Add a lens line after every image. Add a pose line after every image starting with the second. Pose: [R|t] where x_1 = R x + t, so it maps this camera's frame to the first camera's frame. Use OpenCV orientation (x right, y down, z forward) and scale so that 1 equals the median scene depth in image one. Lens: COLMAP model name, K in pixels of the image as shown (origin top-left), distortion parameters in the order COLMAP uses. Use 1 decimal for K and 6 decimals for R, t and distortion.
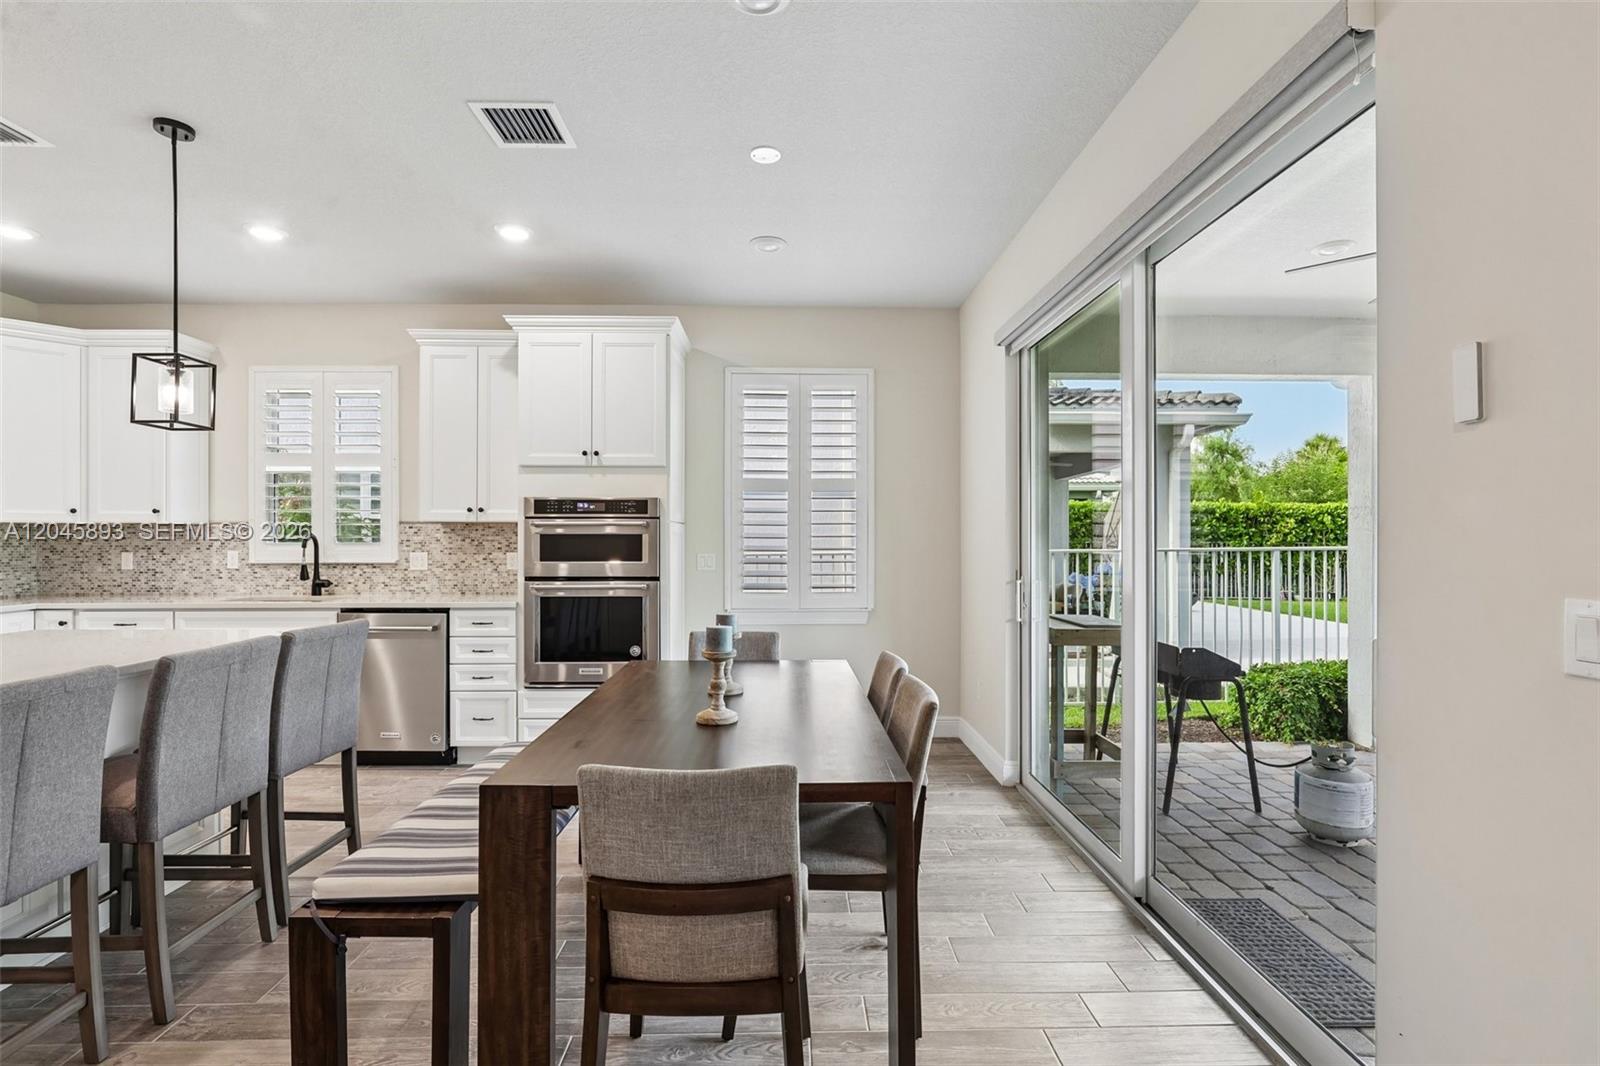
lens RADIAL K [[732.1, 0, 798.9], [0, 732.1, 538.5], [0, 0, 1]] dist [-0.017782, 0.001762]
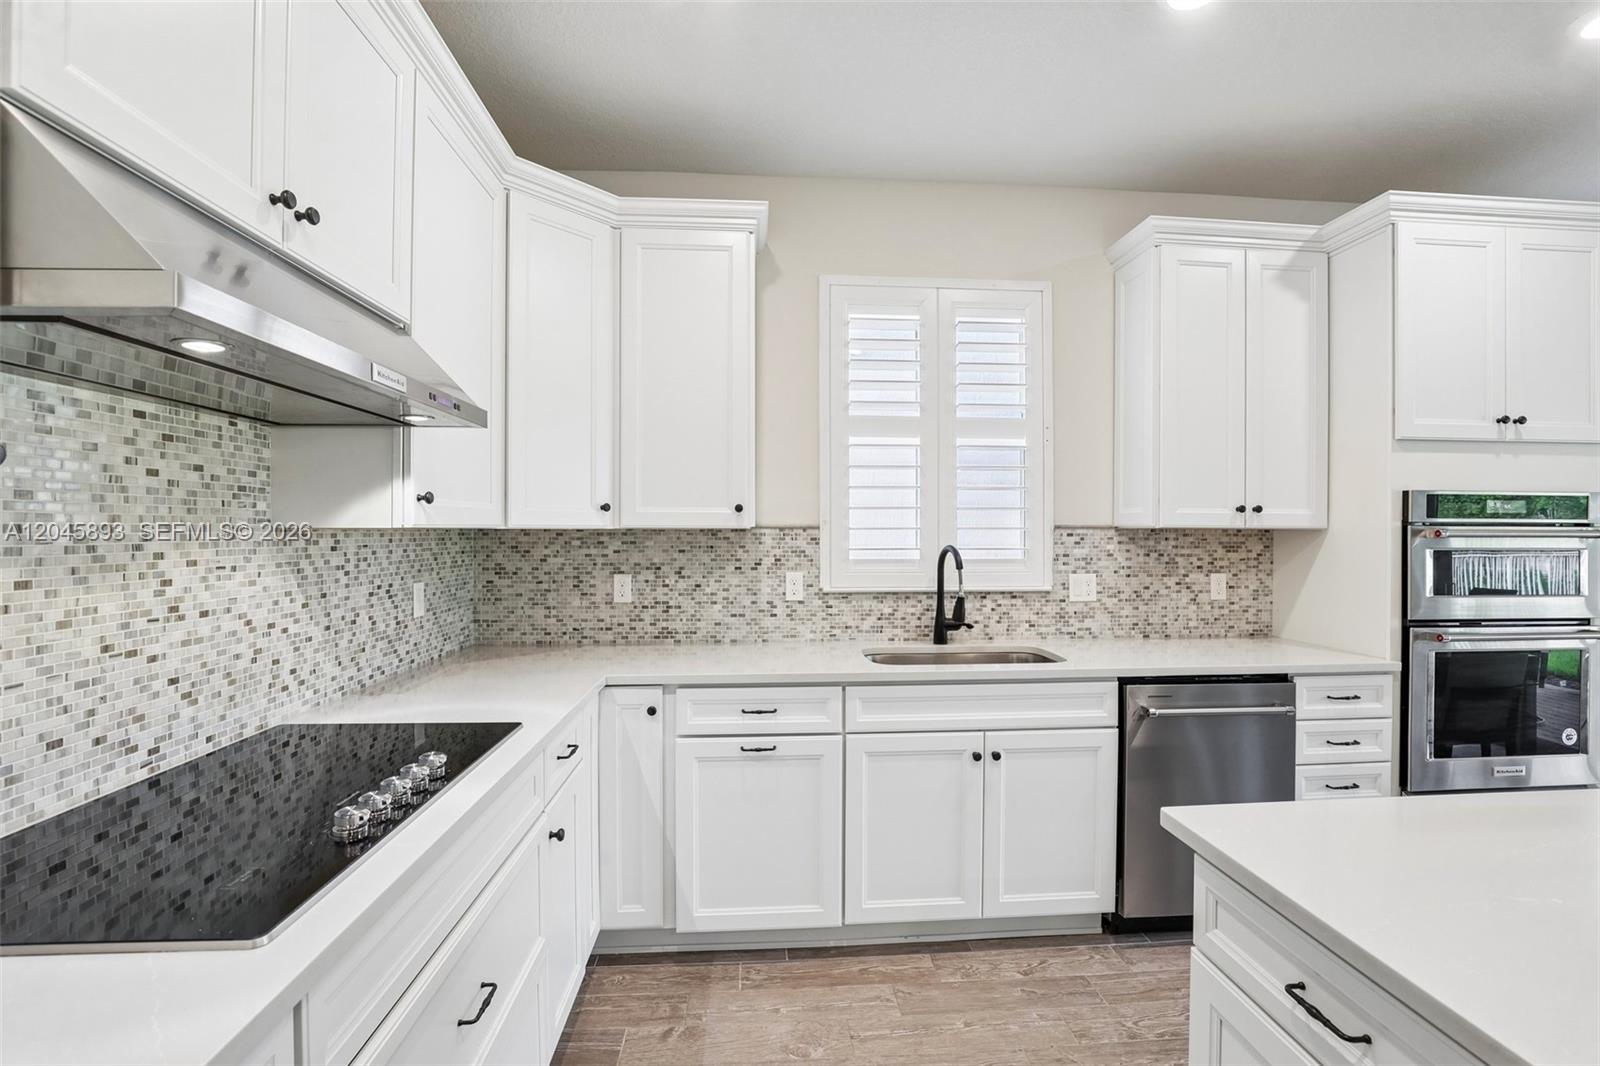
lens RADIAL K [[732.1, 0, 804.6], [0, 732.1, 530.2], [0, 0, 1]] dist [-0.017782, 0.001762]
pose [[0.998602, 0.003663, 0.052722, -0.807269], [-0.003745, 0.999992, 0.001460, -0.019524], [-0.052717, -0.001655, 0.998608, 0.372413]]
